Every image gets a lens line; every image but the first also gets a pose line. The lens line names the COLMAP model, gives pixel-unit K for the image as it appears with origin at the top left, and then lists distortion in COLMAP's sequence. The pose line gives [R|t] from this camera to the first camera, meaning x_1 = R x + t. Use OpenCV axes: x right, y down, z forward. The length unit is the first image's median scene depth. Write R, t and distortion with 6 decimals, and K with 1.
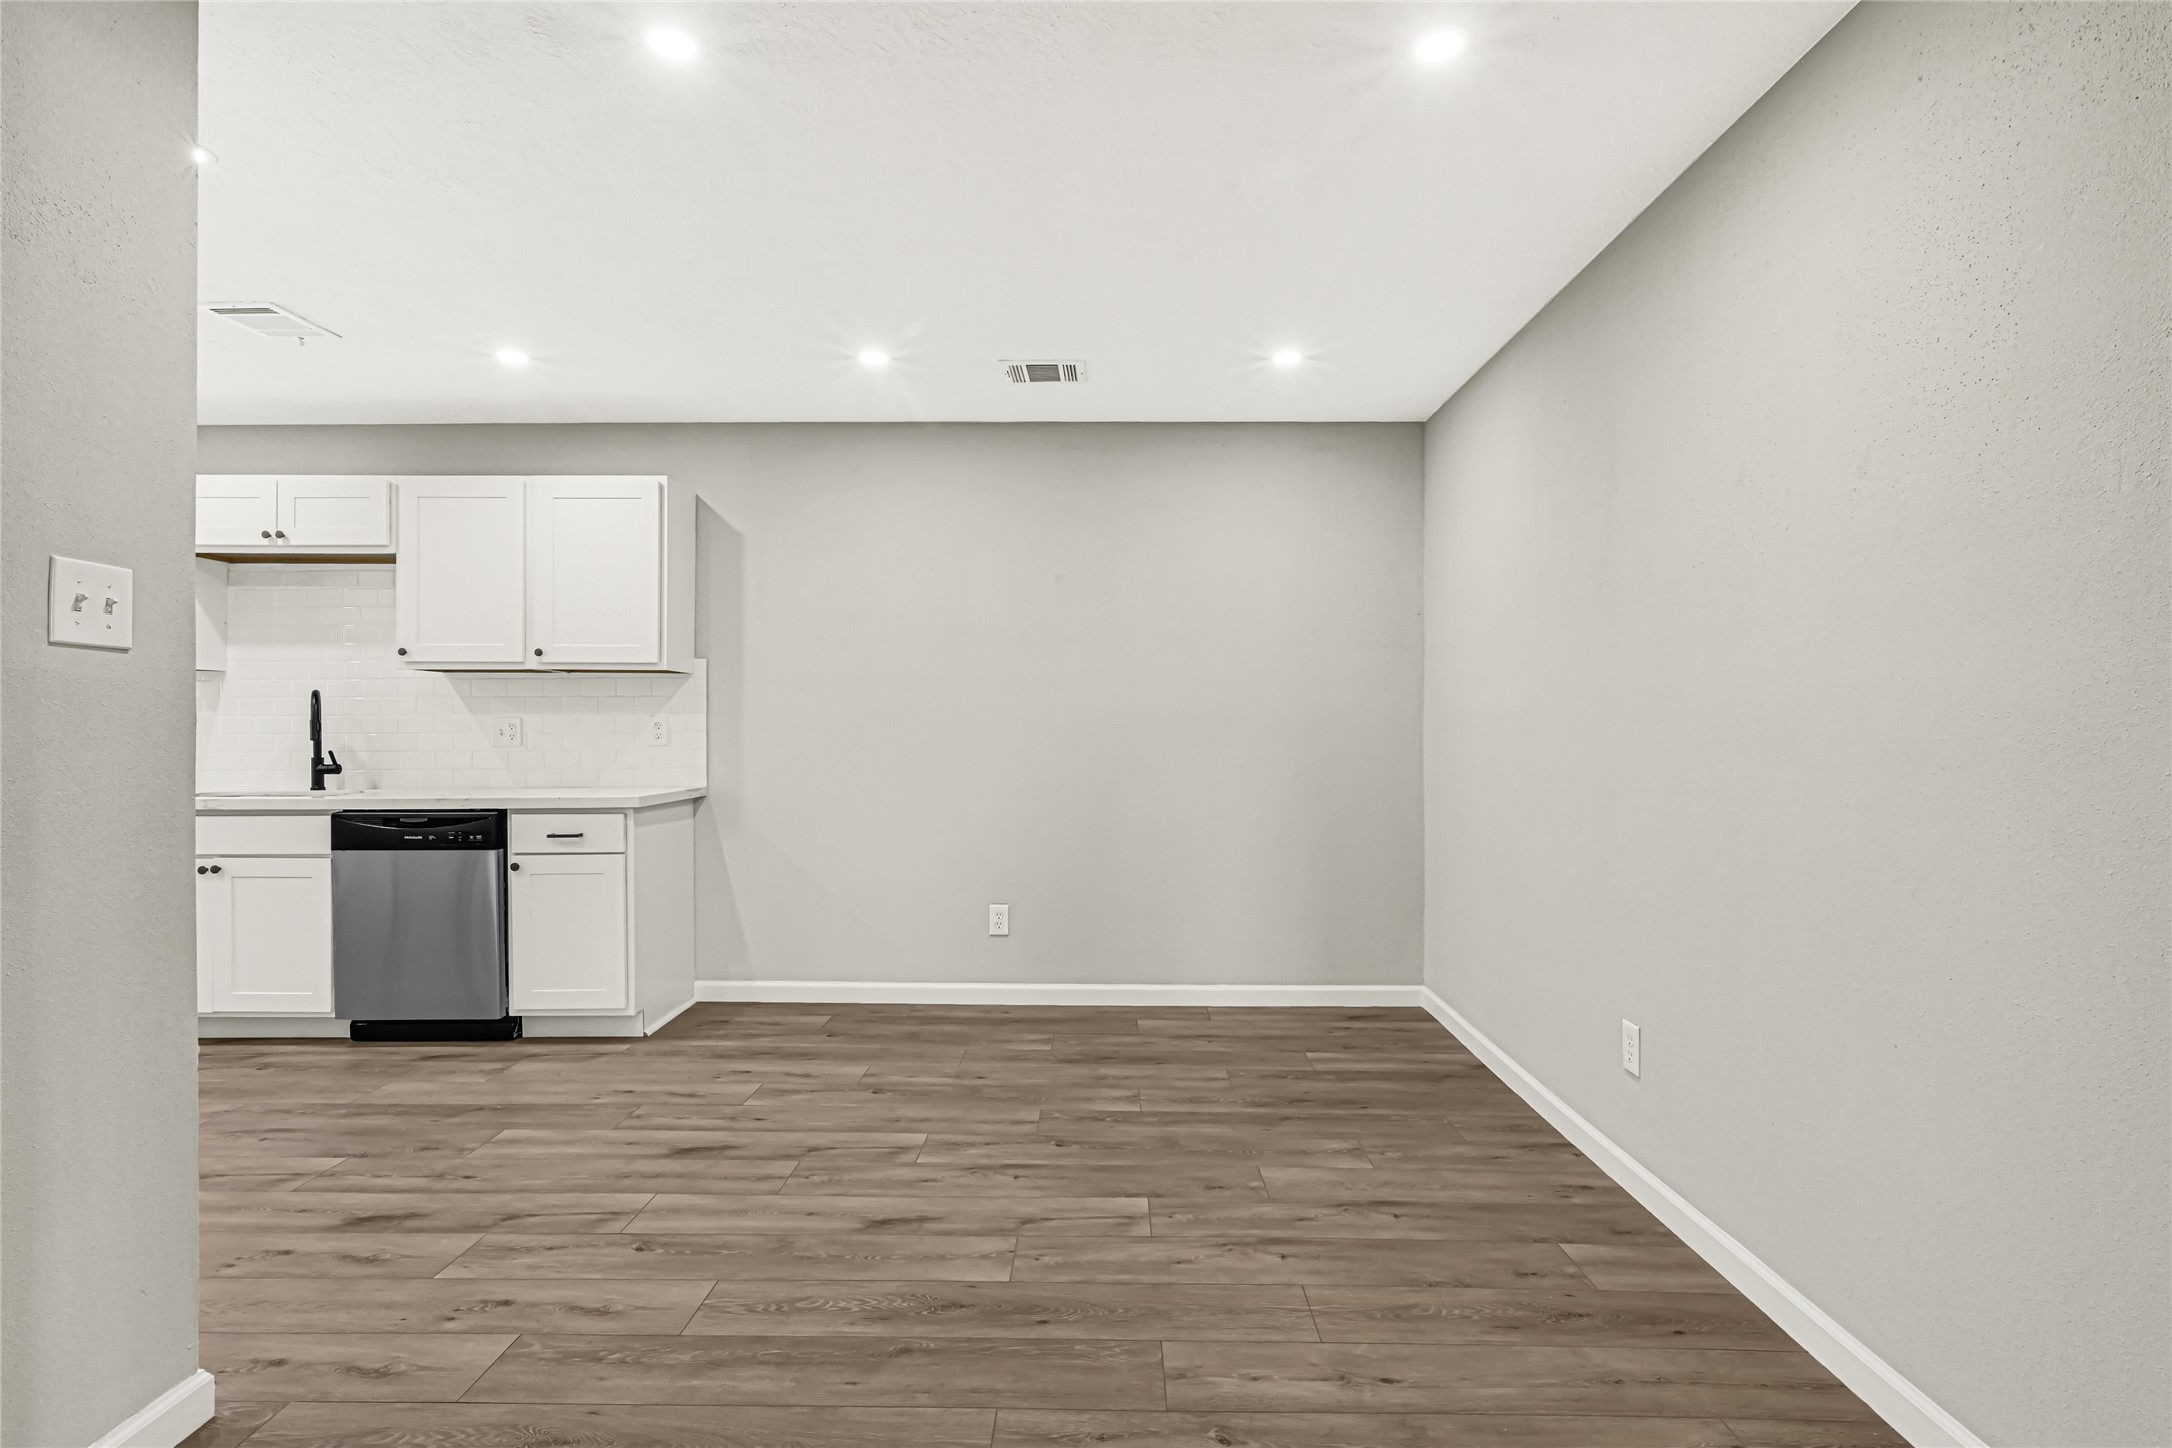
lens RADIAL K [[1058.3, 0, 1076.8], [0, 1058.3, 725.6], [0, 0, 1]] dist [0.004060, -0.000662]
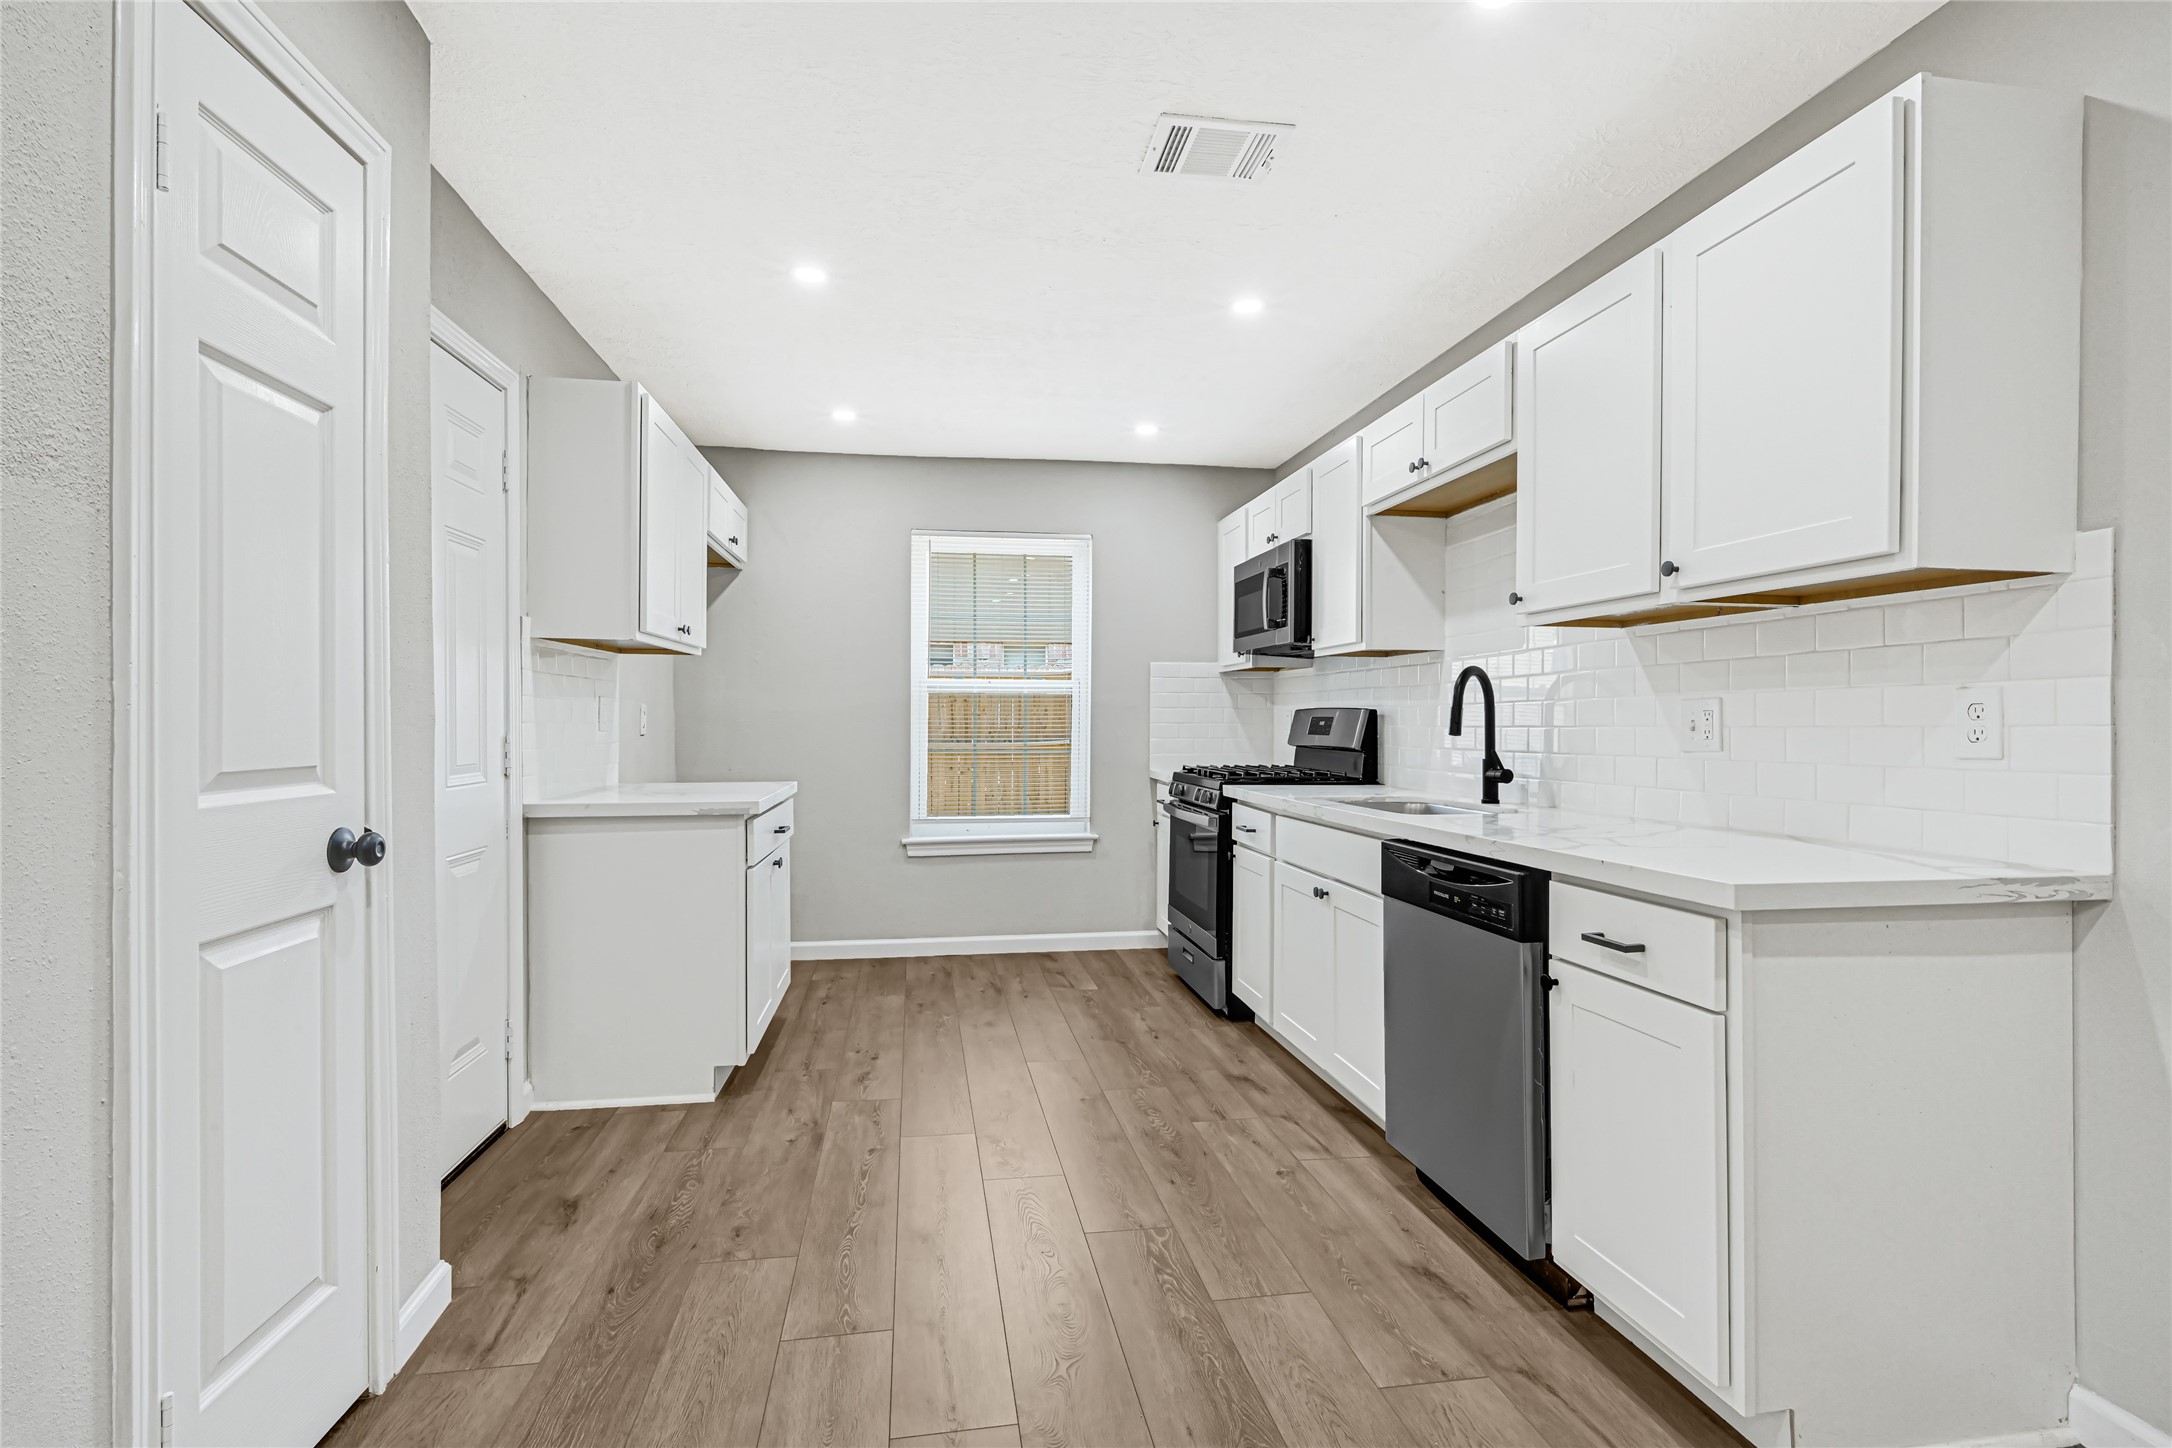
lens RADIAL K [[1058.3, 0, 1096.7], [0, 1058.3, 720.2], [0, 0, 1]] dist [0.004060, -0.000662]
pose [[0.185938, -0.003155, -0.982556, -0.064012], [-0.002651, 0.999990, -0.003713, 0.007731], [0.982558, 0.003295, 0.185927, 0.713761]]
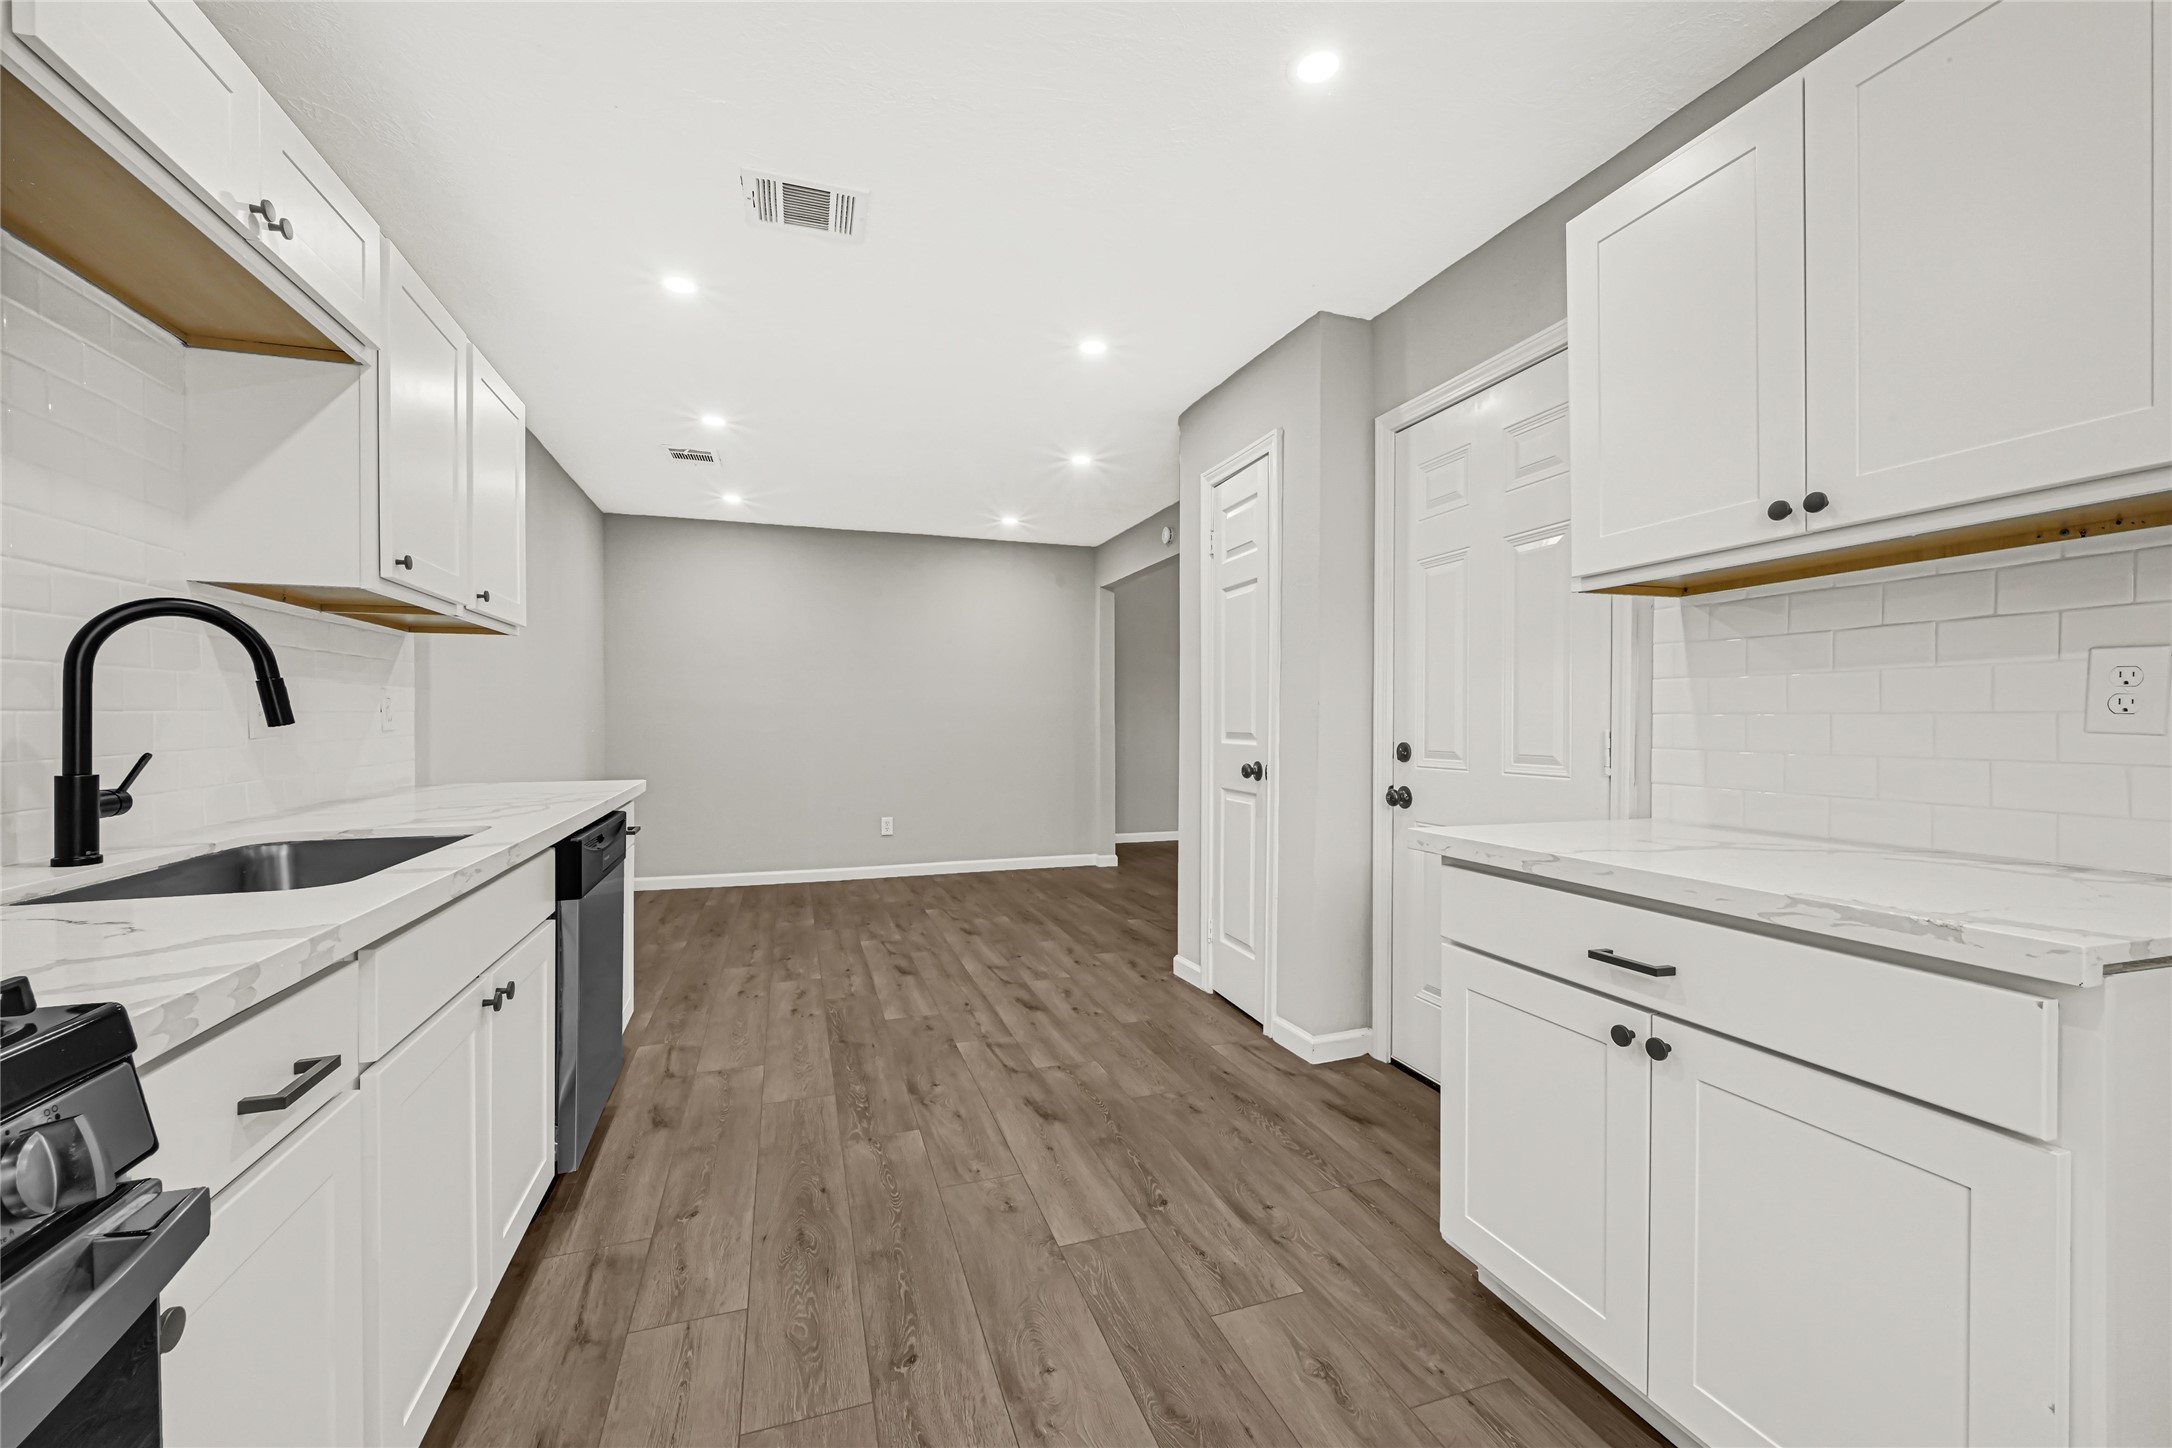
lens RADIAL K [[874.9, 0, 1092.5], [0, 874.9, 722.3], [0, 0, 1]] dist [0.003140, 0.001249]
pose [[-0.342543, -0.005202, 0.939488, -1.332715], [-0.003963, 0.999984, 0.004092, 0.011626], [-0.939494, -0.002321, -0.342558, 0.926994]]
